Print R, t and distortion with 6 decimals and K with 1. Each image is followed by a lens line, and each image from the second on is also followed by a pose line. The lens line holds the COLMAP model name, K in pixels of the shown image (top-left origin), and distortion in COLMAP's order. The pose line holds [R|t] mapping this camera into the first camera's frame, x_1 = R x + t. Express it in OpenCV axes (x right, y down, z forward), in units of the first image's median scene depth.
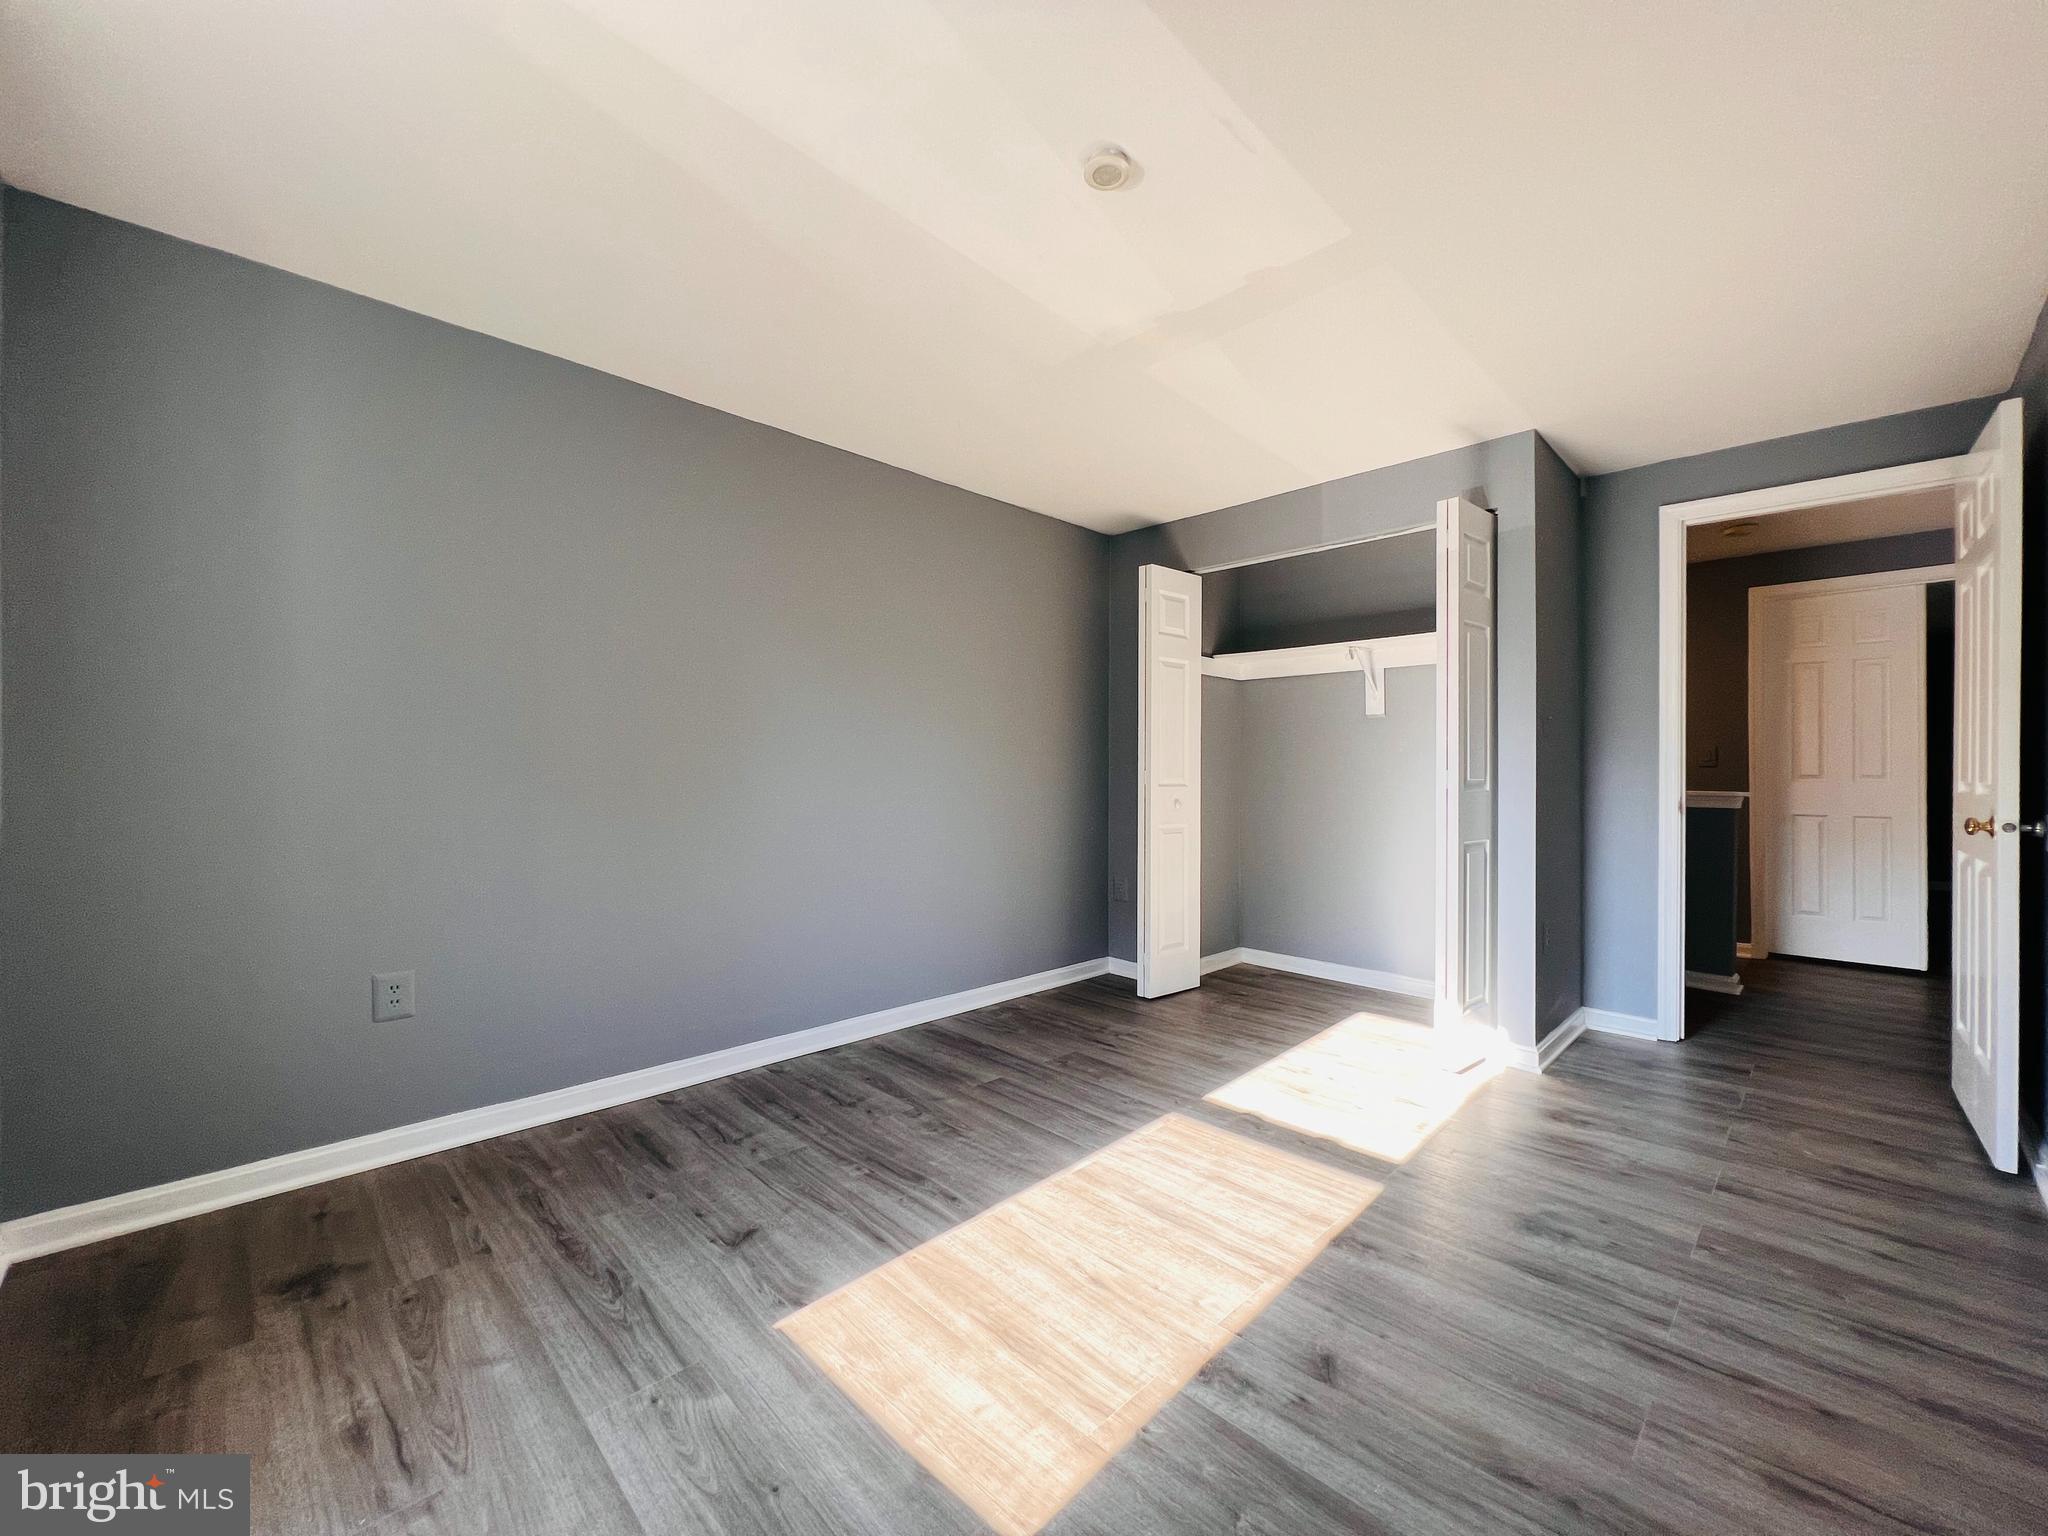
lens RADIAL K [[818.9, 0, 1022.3], [0, 818.9, 768.2], [0, 0, 1]] dist [-0.000811, 0.000215]
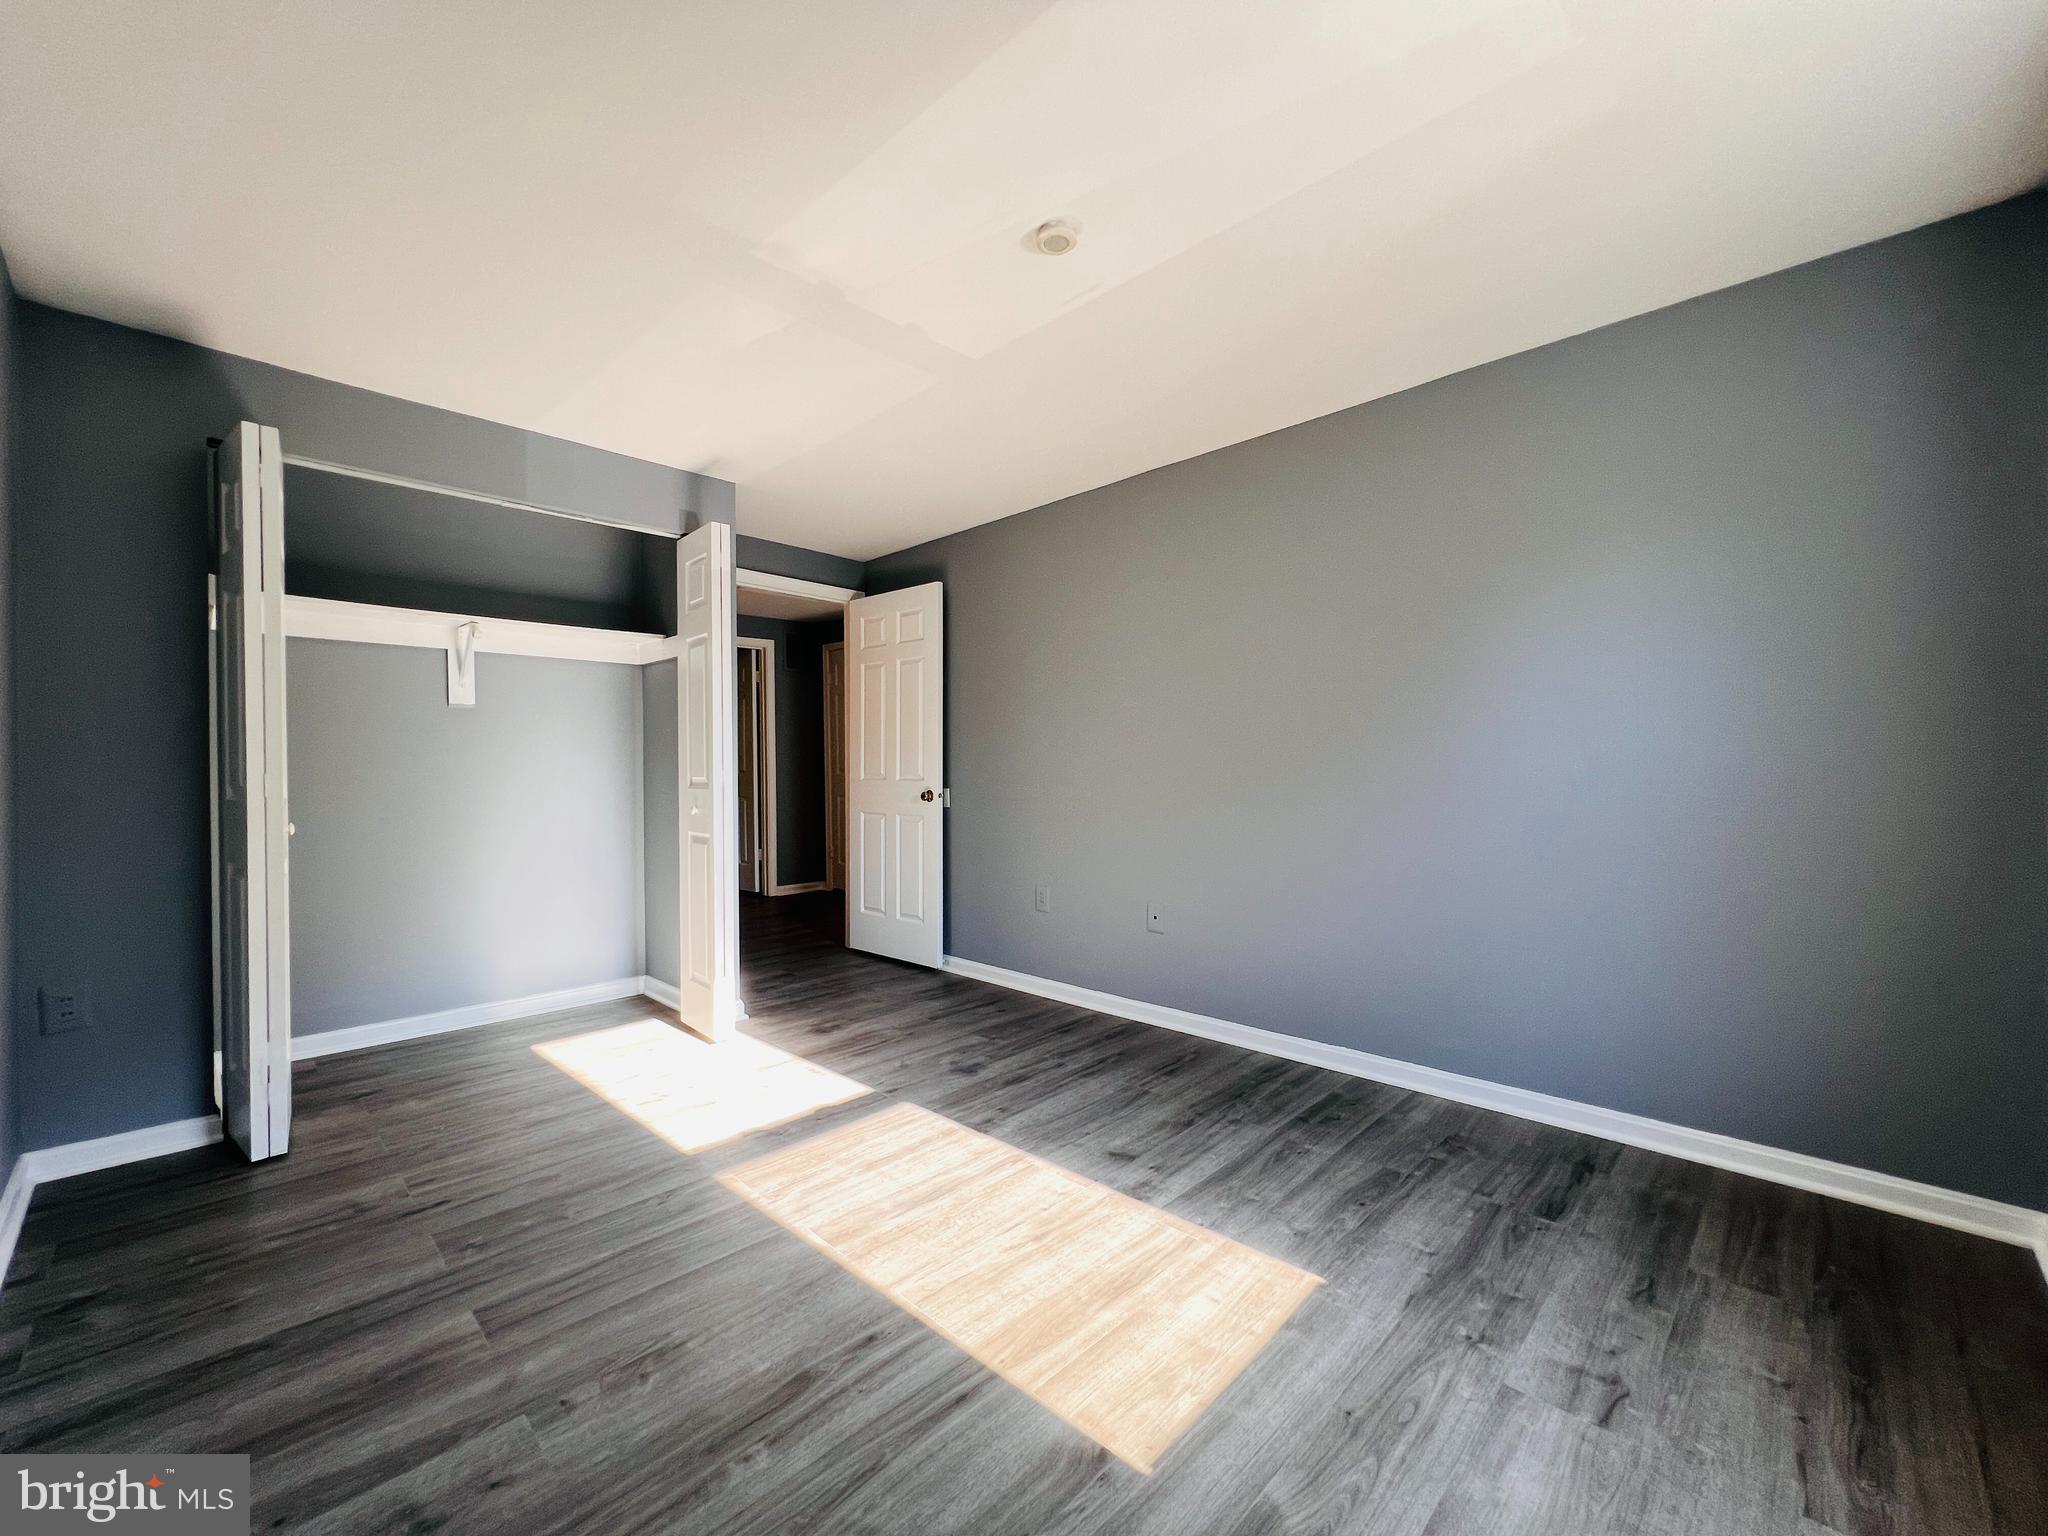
lens RADIAL K [[818.9, 0, 1022.3], [0, 818.9, 768.2], [0, 0, 1]] dist [-0.000811, 0.000215]
pose [[-0.016618, -0.004097, 0.999854, -0.778525], [0.001215, 0.999991, 0.004118, -0.004568], [-0.999861, 0.001283, -0.016613, 0.807068]]
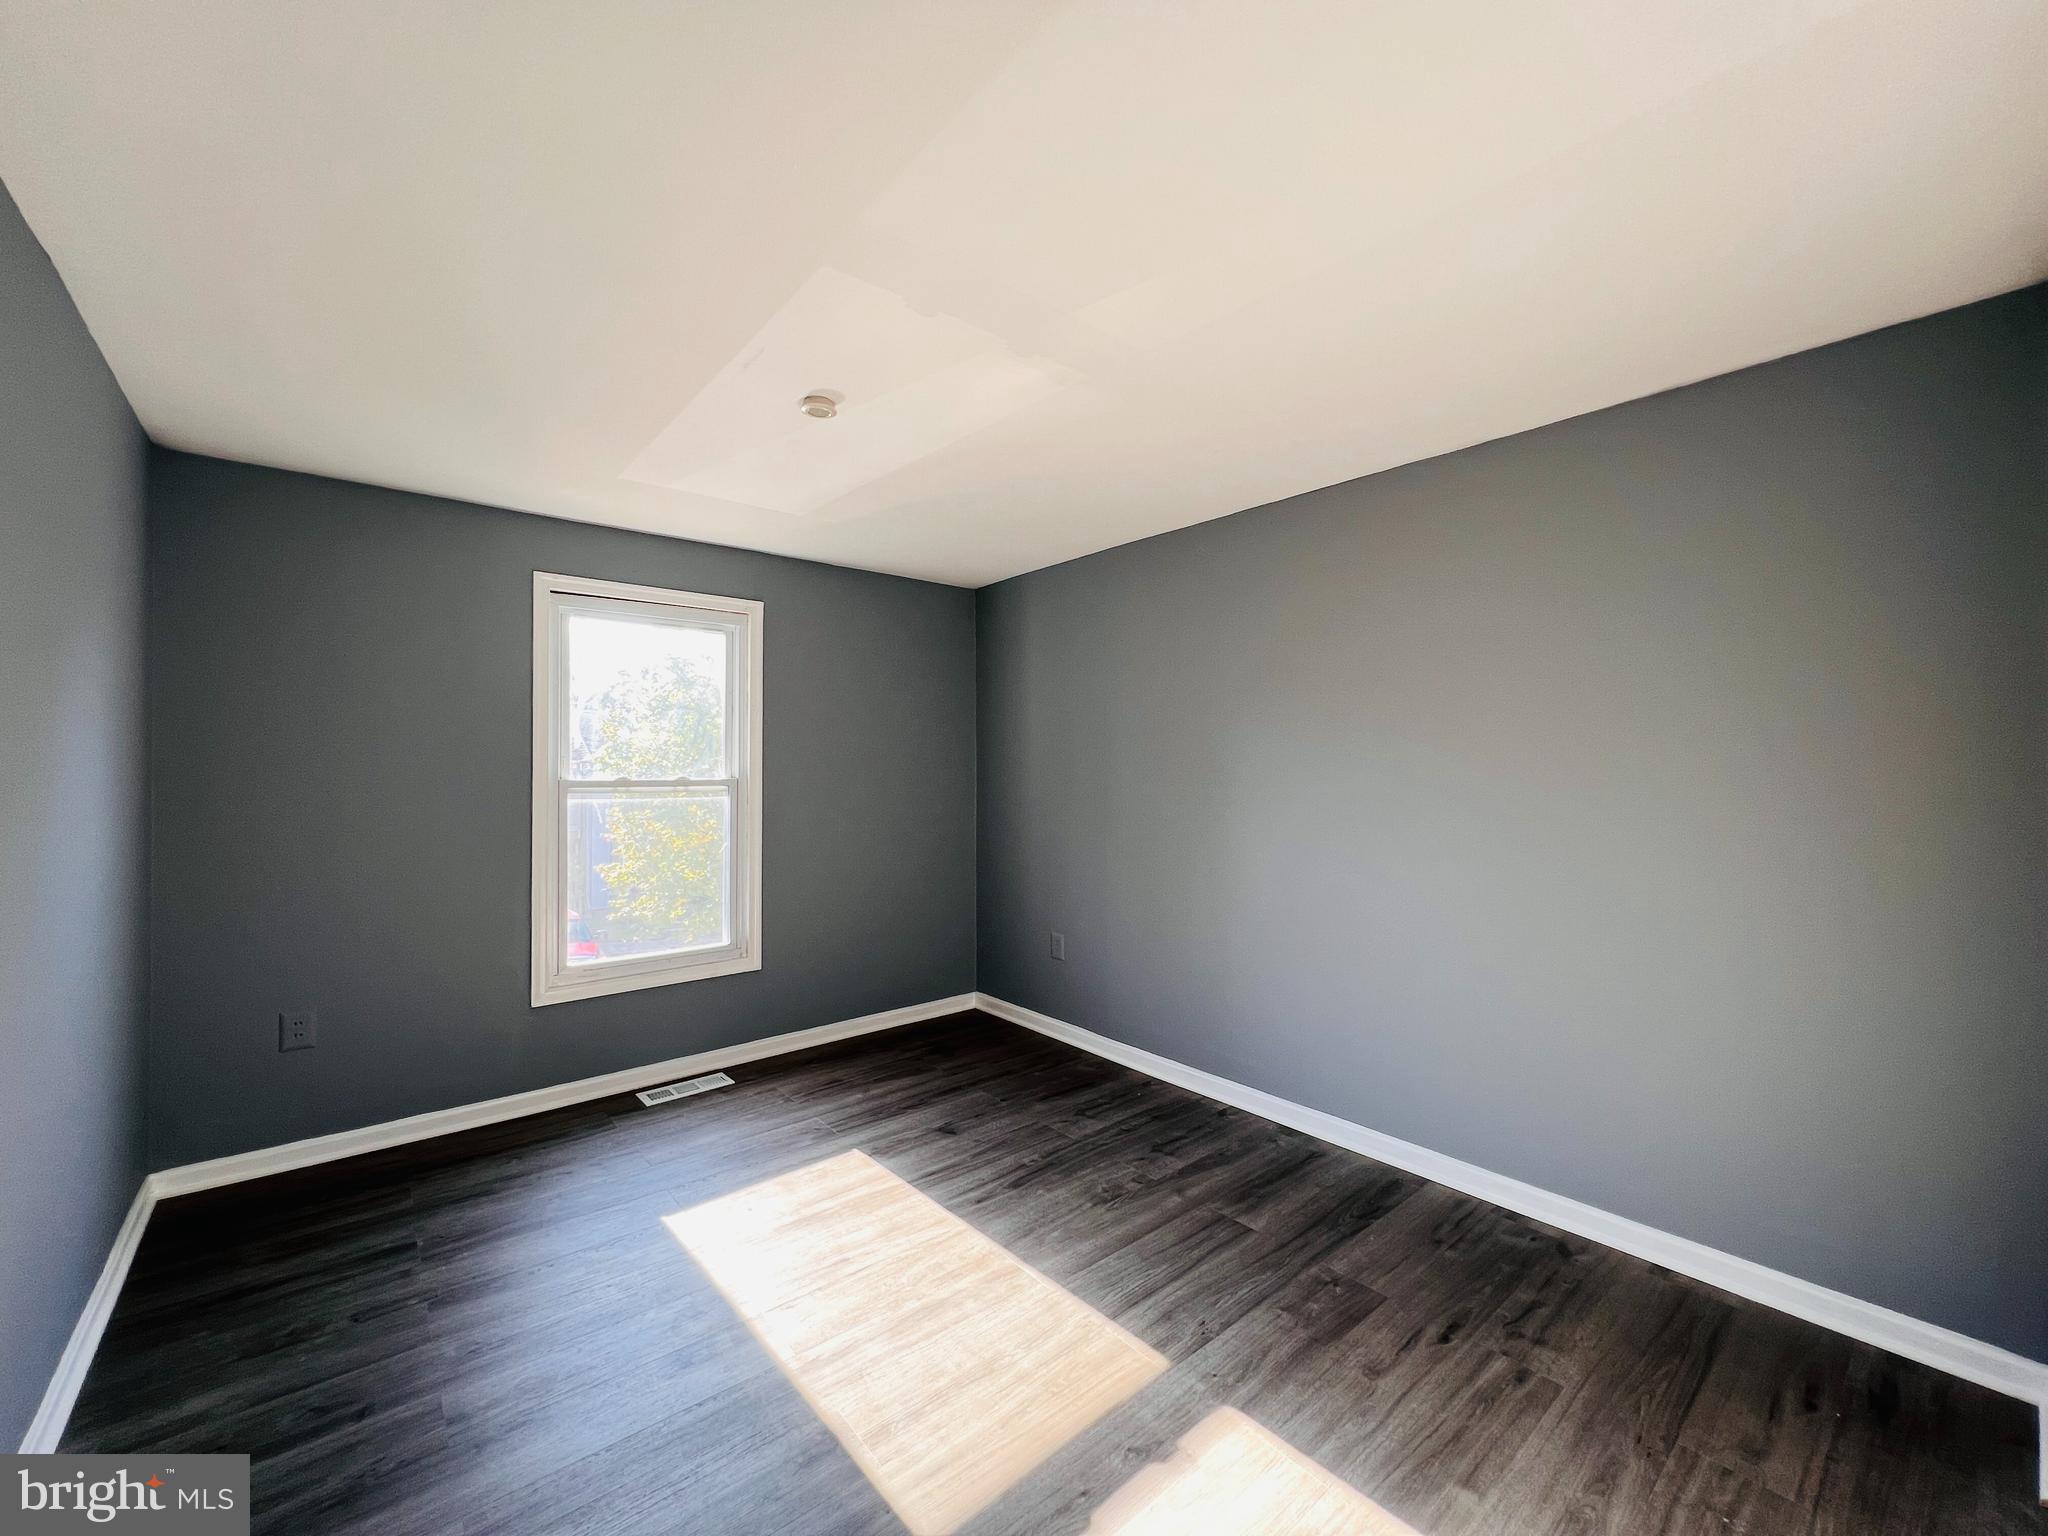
lens RADIAL K [[818.9, 0, 1022.3], [0, 818.9, 768.2], [0, 0, 1]] dist [-0.000811, 0.000215]
pose [[-0.081552, -0.003204, -0.996664, 1.048703], [0.006704, 0.999970, -0.003763, -0.108586], [0.996647, -0.006988, -0.081528, 1.081529]]
